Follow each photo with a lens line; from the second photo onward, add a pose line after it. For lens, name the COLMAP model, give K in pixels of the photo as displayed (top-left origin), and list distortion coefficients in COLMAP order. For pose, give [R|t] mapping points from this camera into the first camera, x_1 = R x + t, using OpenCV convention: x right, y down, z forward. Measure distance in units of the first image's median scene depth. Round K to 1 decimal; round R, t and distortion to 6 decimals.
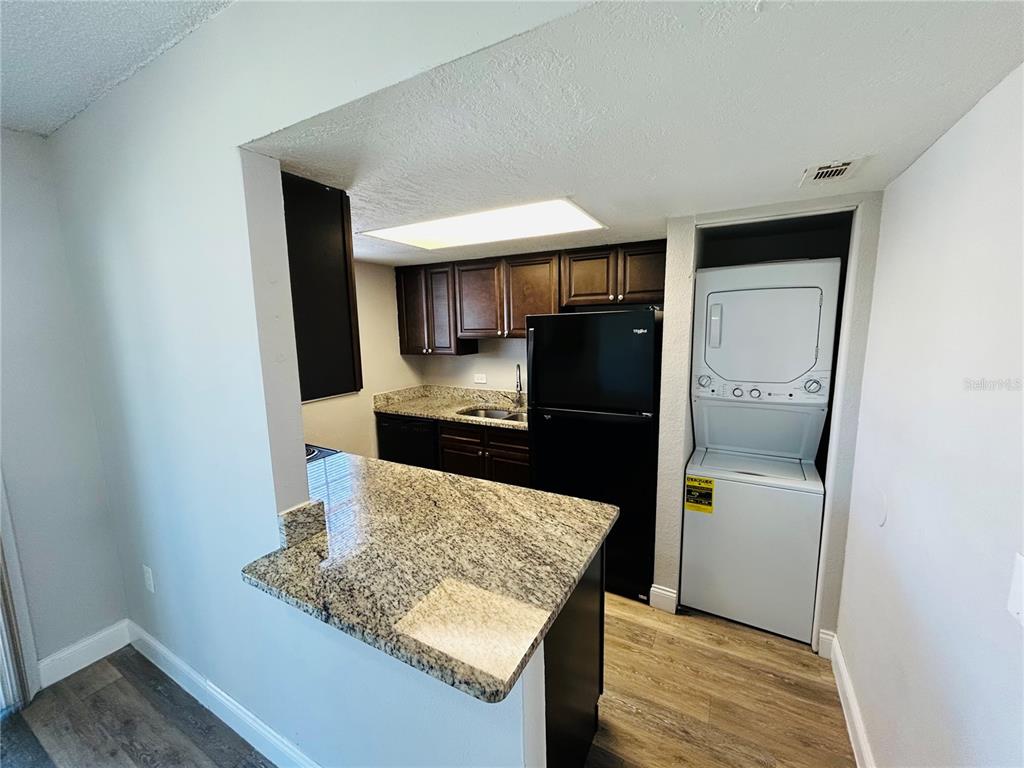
lens RADIAL K [[412.3, 0, 511.6], [0, 412.3, 383.2], [0, 0, 1]] dist [0.000195, -0.000427]
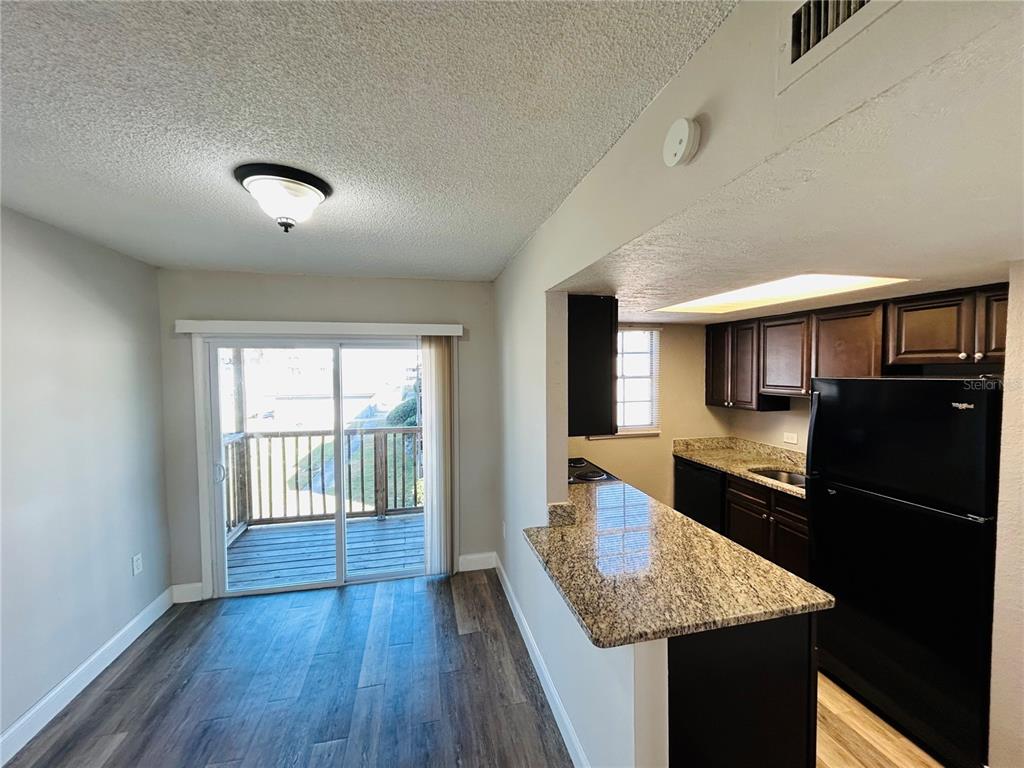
lens RADIAL K [[412.3, 0, 512.2], [0, 412.3, 382.7], [0, 0, 1]] dist [0.000195, -0.000427]
pose [[0.670880, 0.040160, -0.740478, 0.320462], [-0.109901, 0.992890, -0.045722, -0.041434], [0.733377, 0.112053, 0.670524, -0.148136]]
